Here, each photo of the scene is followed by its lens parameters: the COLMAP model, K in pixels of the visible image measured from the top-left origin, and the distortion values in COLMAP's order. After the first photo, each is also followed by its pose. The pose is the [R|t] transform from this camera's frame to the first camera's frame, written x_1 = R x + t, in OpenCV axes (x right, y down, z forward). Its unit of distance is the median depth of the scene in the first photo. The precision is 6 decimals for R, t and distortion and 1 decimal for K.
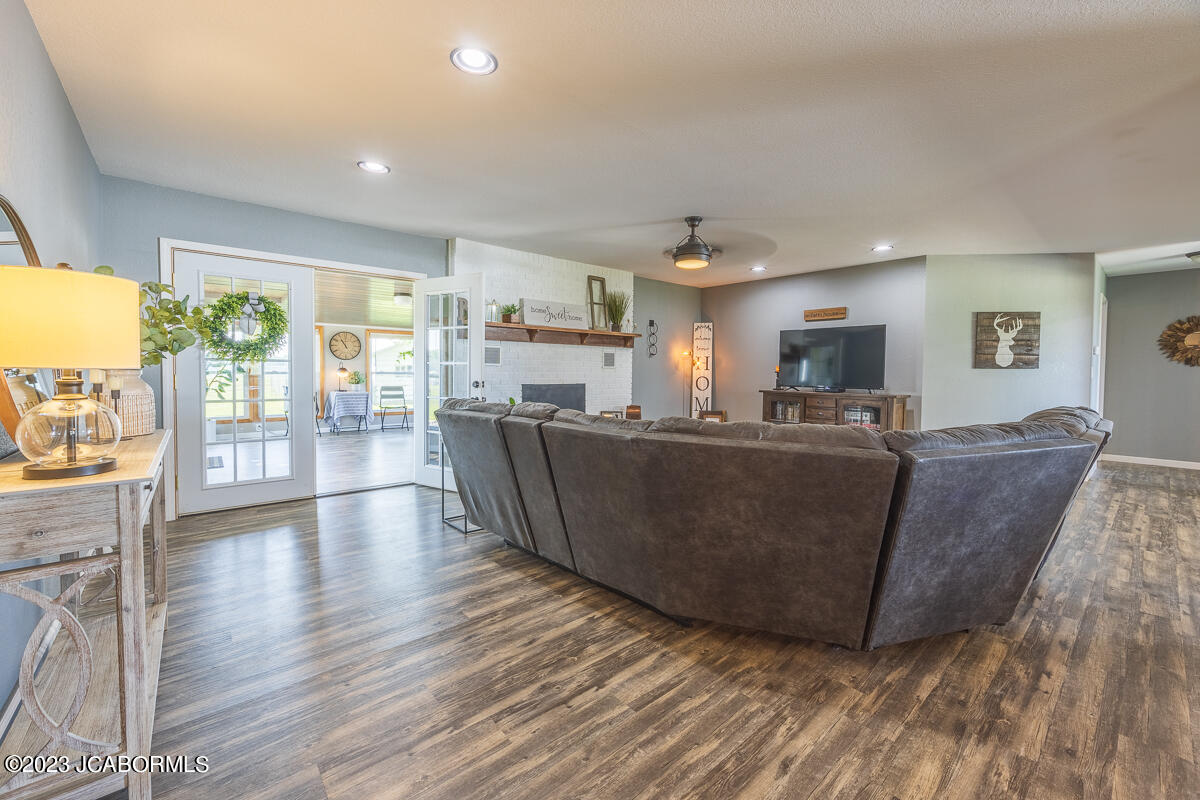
lens RADIAL K [[479.8, 0, 609.7], [0, 479.8, 384.8], [0, 0, 1]] dist [-0.000007, 0.000113]
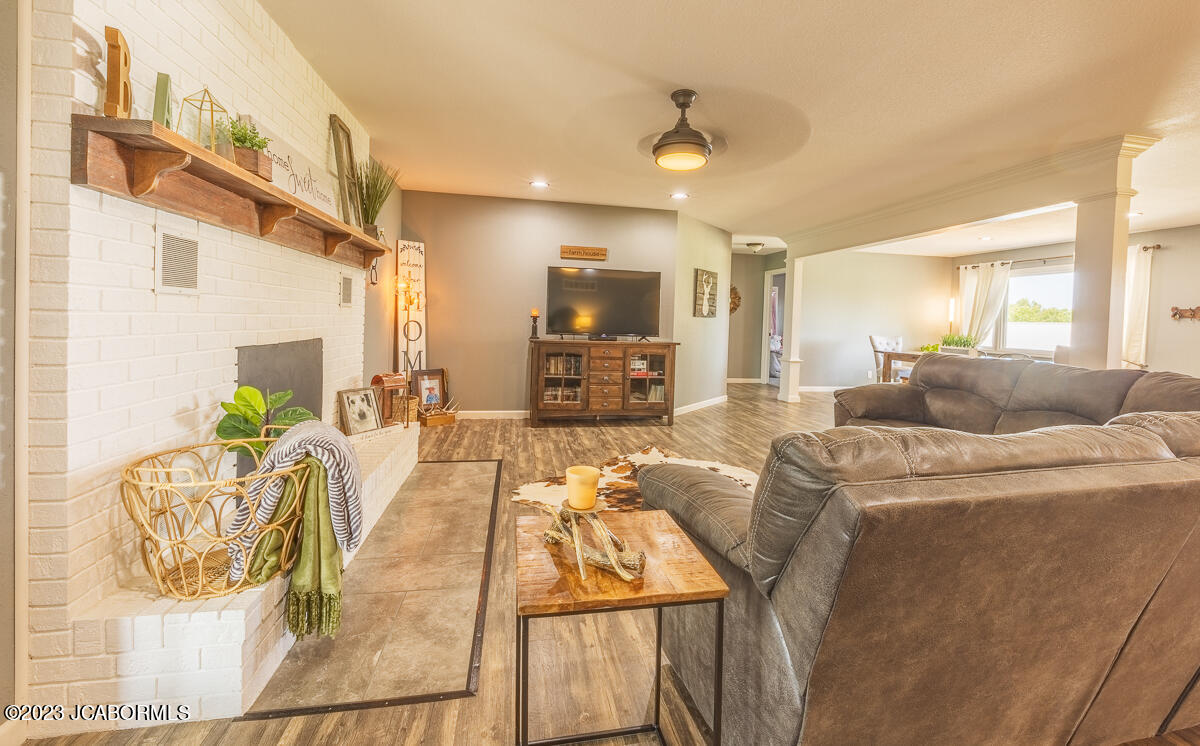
lens RADIAL K [[491.3, 0, 603.6], [0, 491.3, 328.1], [0, 0, 1]] dist [-0.000070, 0.000017]
pose [[0.516617, -0.010056, 0.856158, -0.325635], [-0.001040, 0.999923, 0.012372, -0.018832], [-0.856216, -0.007282, 0.516566, 0.504012]]
